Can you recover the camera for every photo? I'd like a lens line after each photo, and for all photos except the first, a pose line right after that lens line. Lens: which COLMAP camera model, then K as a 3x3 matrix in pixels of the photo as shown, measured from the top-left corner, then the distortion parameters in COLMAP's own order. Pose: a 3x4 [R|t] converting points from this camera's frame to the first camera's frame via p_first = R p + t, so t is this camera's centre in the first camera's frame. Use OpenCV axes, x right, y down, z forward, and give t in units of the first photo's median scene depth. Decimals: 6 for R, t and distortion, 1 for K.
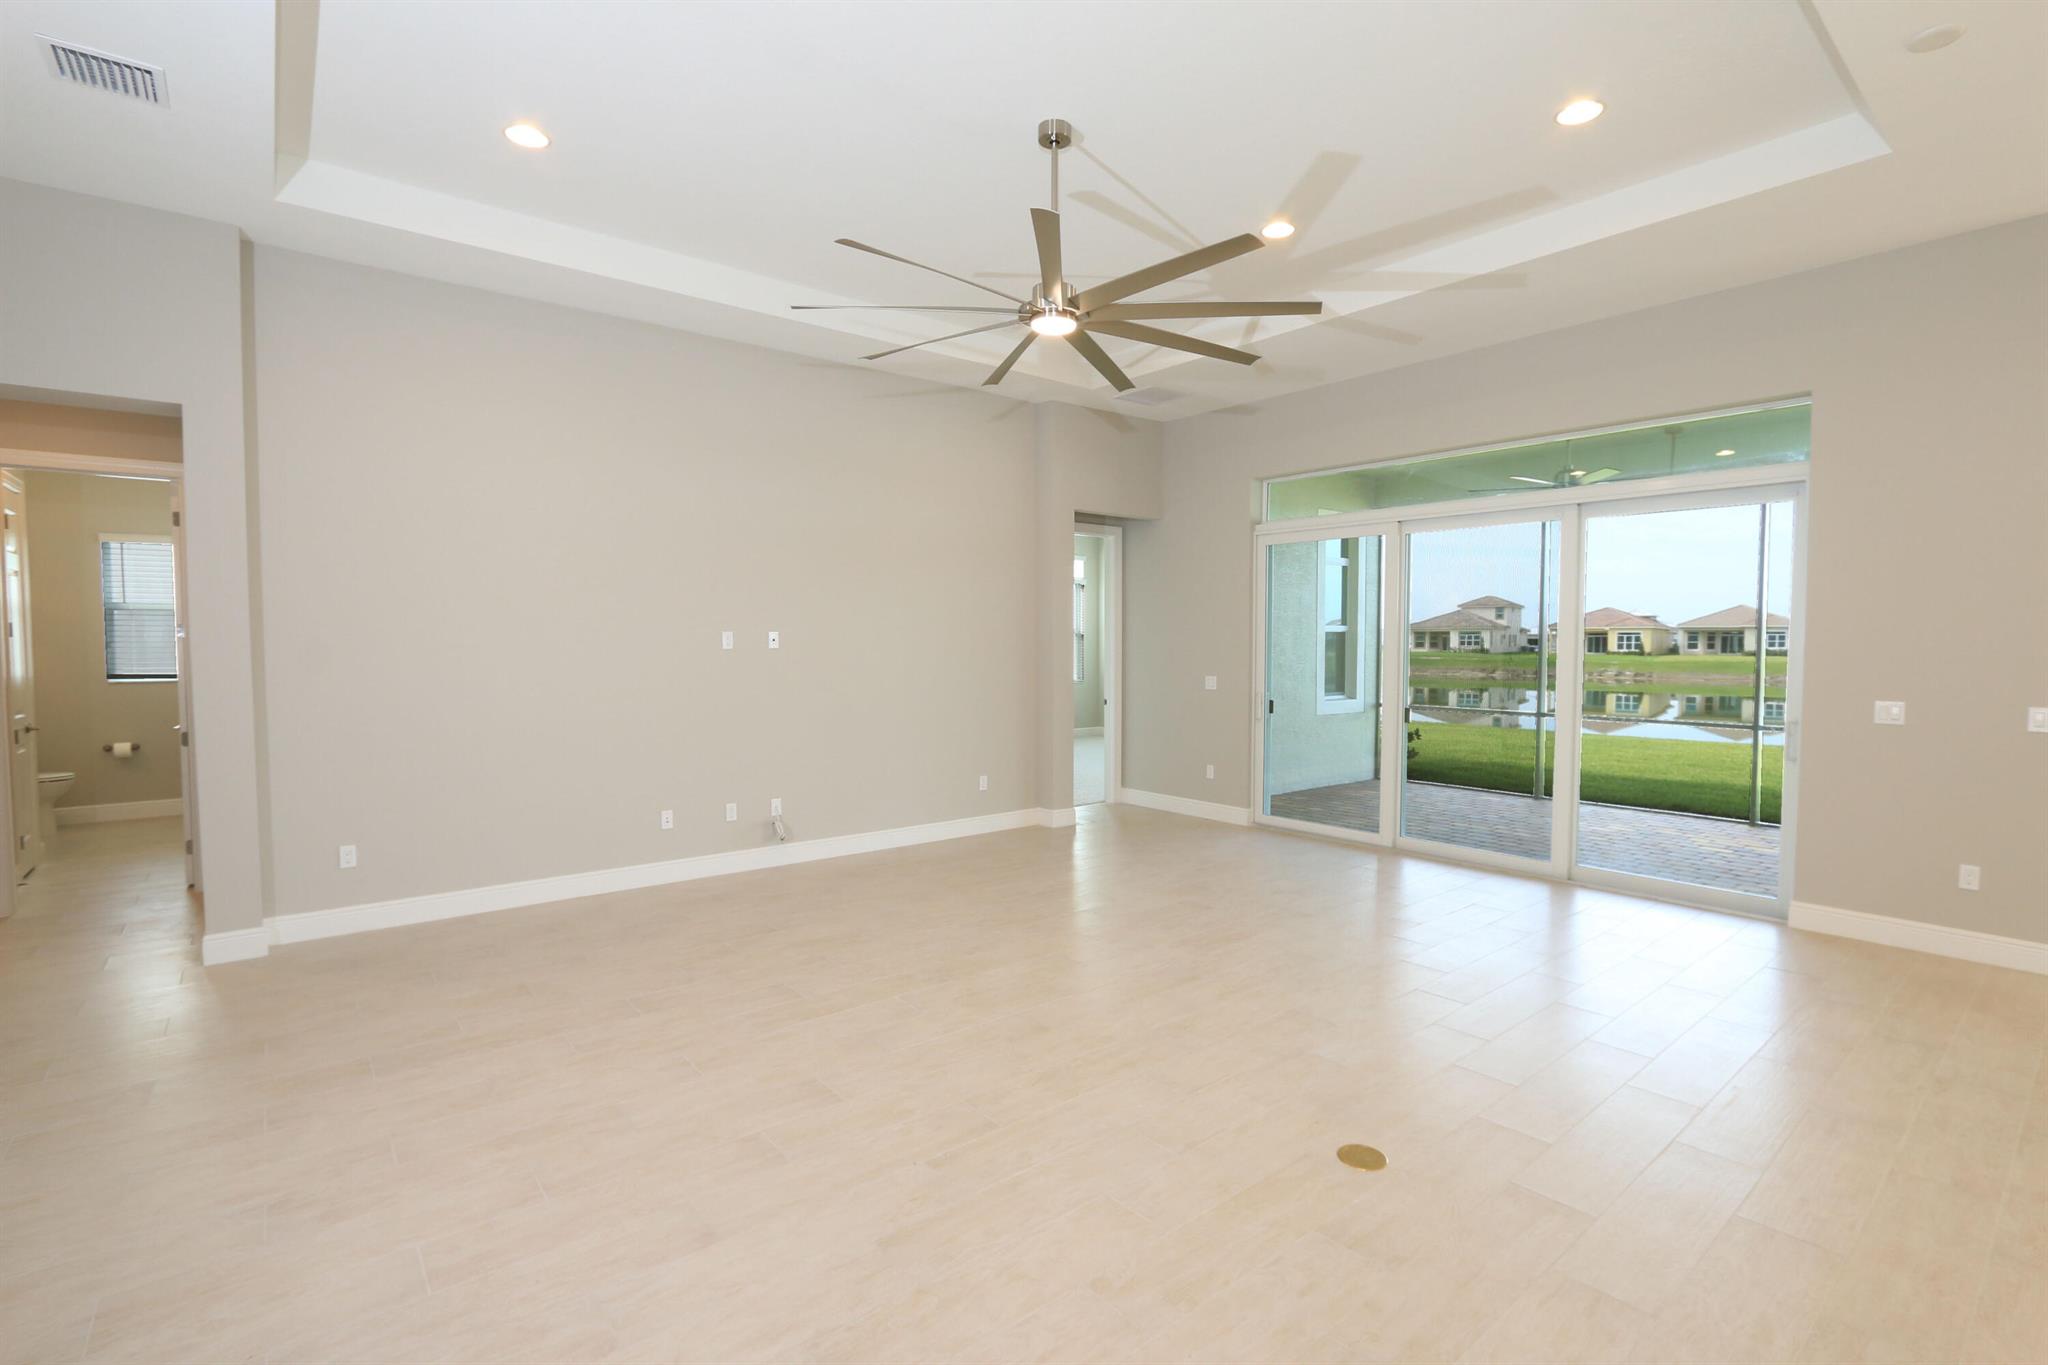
lens RADIAL K [[936.8, 0, 1072.2], [0, 936.8, 675.7], [0, 0, 1]] dist [-0.018840, 0.003122]
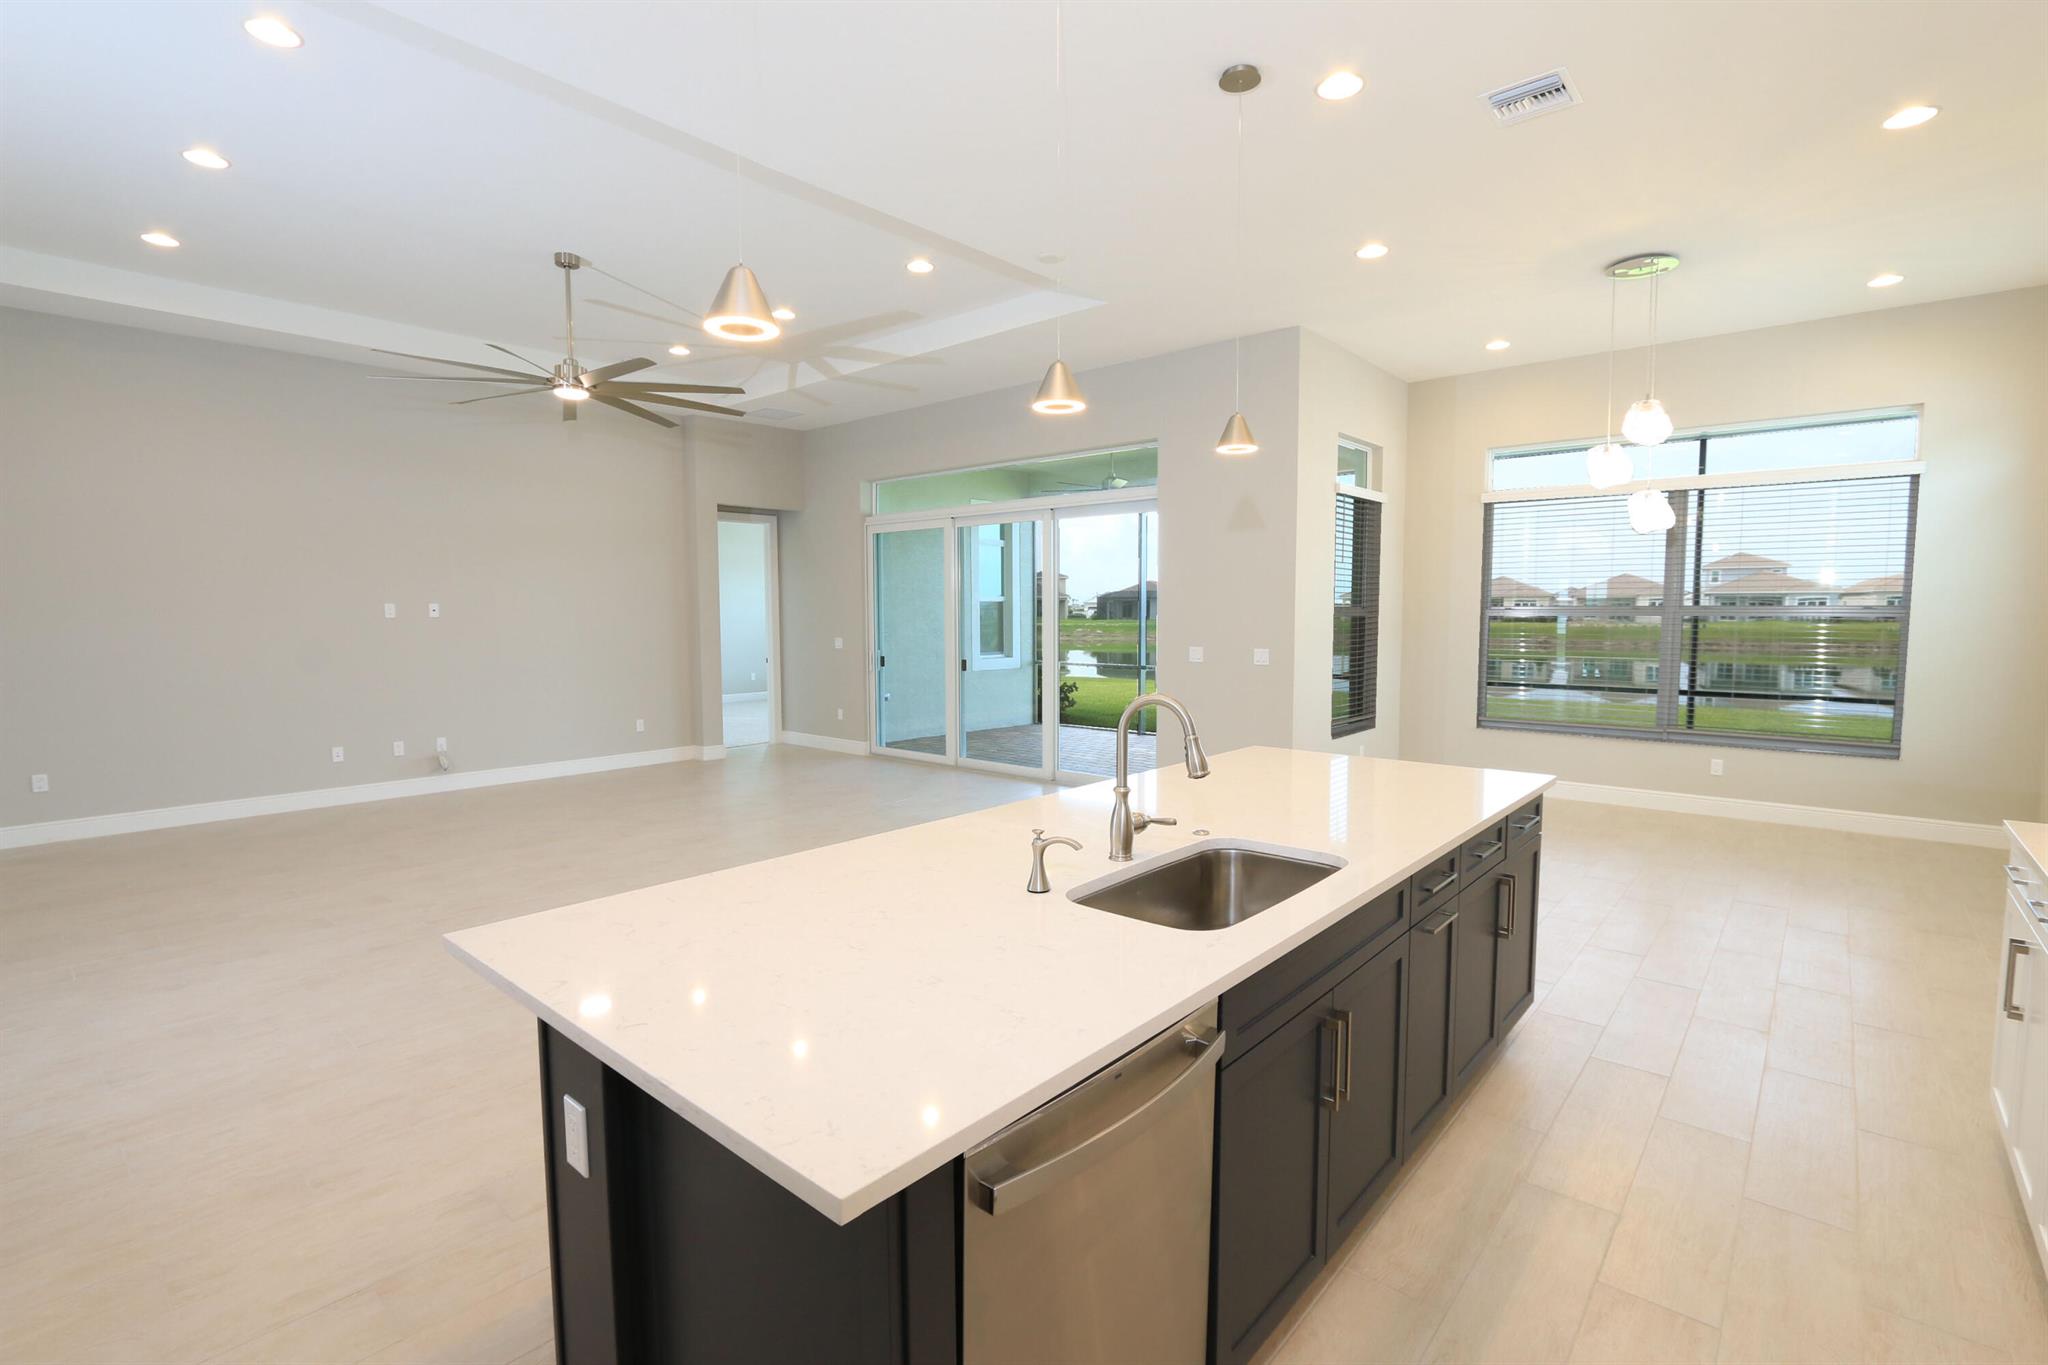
lens RADIAL K [[936.8, 0, 1075.4], [0, 936.8, 685.8], [0, 0, 1]] dist [-0.018840, 0.003122]
pose [[0.986778, -0.016066, 0.161277, 0.264431], [0.008944, 0.998956, 0.044792, 0.011440], [-0.161828, -0.042757, 0.985892, -0.295427]]
